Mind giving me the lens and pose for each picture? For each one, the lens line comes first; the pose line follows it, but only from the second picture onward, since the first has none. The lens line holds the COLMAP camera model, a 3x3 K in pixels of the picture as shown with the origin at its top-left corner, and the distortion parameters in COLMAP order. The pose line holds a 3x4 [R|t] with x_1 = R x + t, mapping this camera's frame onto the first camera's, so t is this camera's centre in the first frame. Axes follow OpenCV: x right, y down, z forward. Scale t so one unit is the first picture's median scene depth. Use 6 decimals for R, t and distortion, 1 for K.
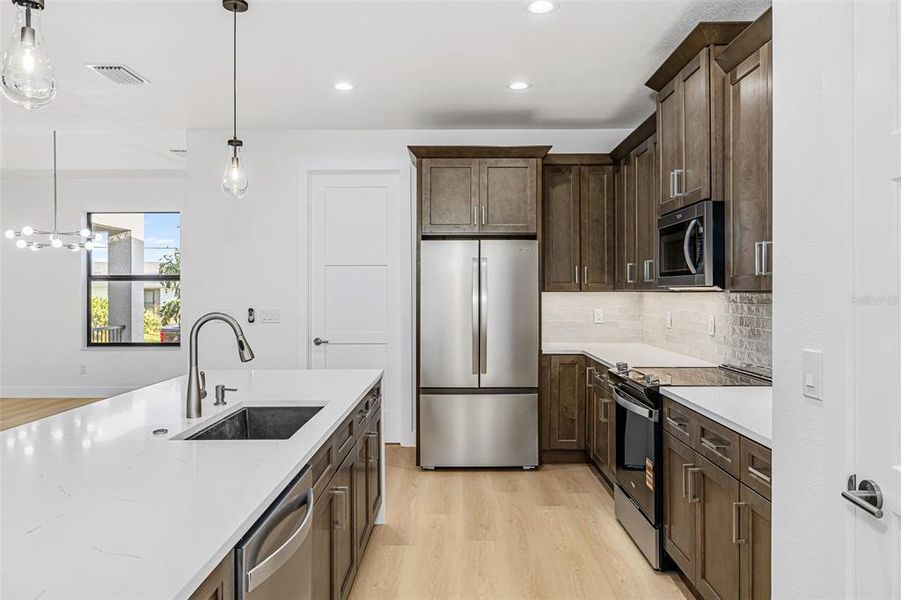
lens RADIAL K [[628.4, 0, 450.8], [0, 628.4, 292.0], [0, 0, 1]] dist [-0.004424, -0.000750]
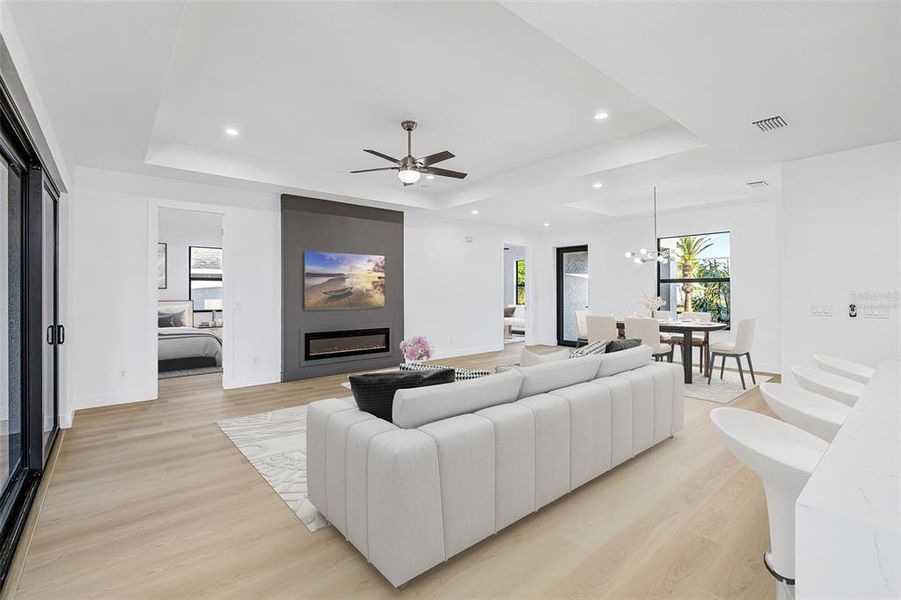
lens RADIAL K [[404.2, 0, 452.4], [0, 404.2, 293.0], [0, 0, 1]] dist [-0.002417, 0.000547]
pose [[0.652982, 0.005451, -0.757354, -0.271409], [-0.000245, 0.999976, 0.006986, -0.000032], [0.757373, -0.004376, 0.652967, -0.043230]]
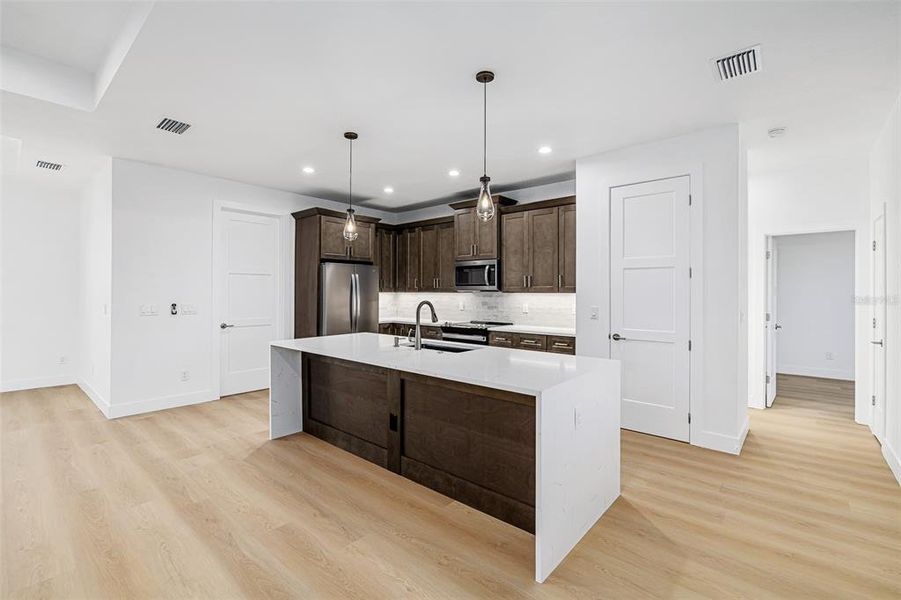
lens RADIAL K [[404.2, 0, 452.4], [0, 404.2, 293.0], [0, 0, 1]] dist [-0.002417, 0.000547]
pose [[0.645809, 0.001970, 0.763496, -0.675016], [-0.003330, 0.999994, 0.000236, 0.001562], [-0.763491, -0.002695, 0.645812, -0.000454]]
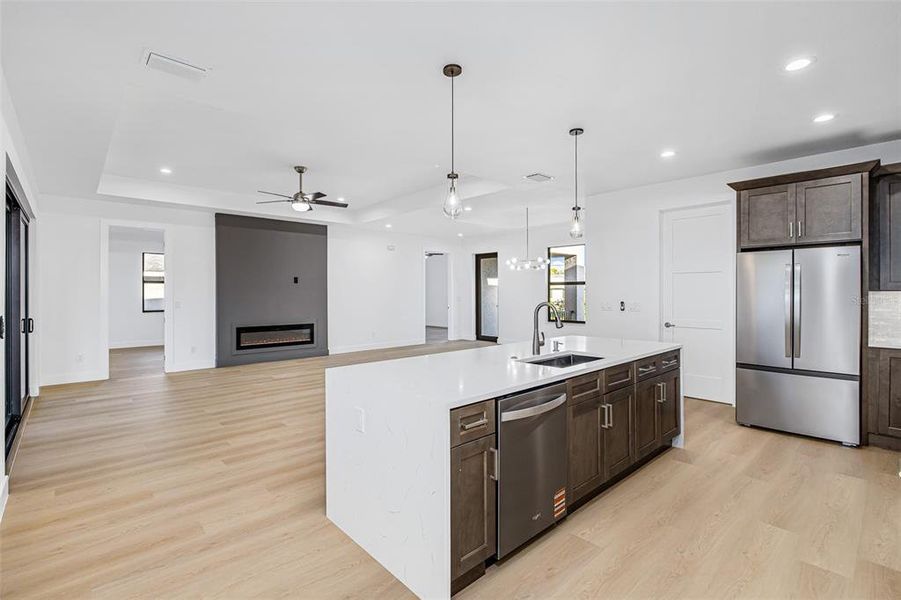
lens RADIAL K [[413.7, 0, 450.1], [0, 413.7, 294.2], [0, 0, 1]] dist [0.000974, 0.000041]
pose [[0.683589, 0.004017, -0.729856, 0.173950], [0.001299, 0.999977, 0.006720, -0.000813], [0.729866, -0.005542, 0.683568, -0.047855]]
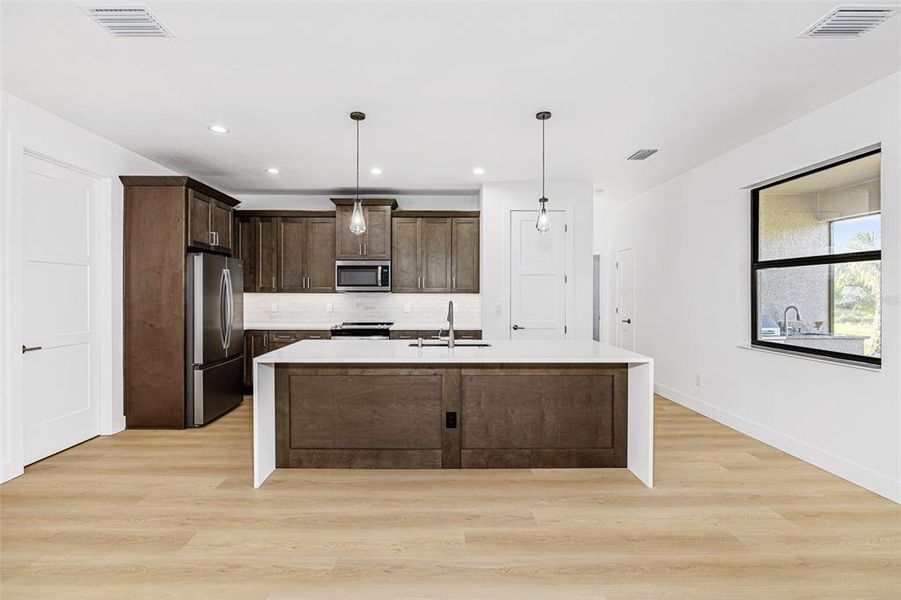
lens RADIAL K [[404.2, 0, 452.4], [0, 404.2, 293.0], [0, 0, 1]] dist [-0.002417, 0.000547]
pose [[-0.027813, 0.003702, 0.999606, -0.892565], [-0.000231, 0.999993, -0.003710, 0.004123], [-0.999613, -0.000334, -0.027812, 0.482978]]
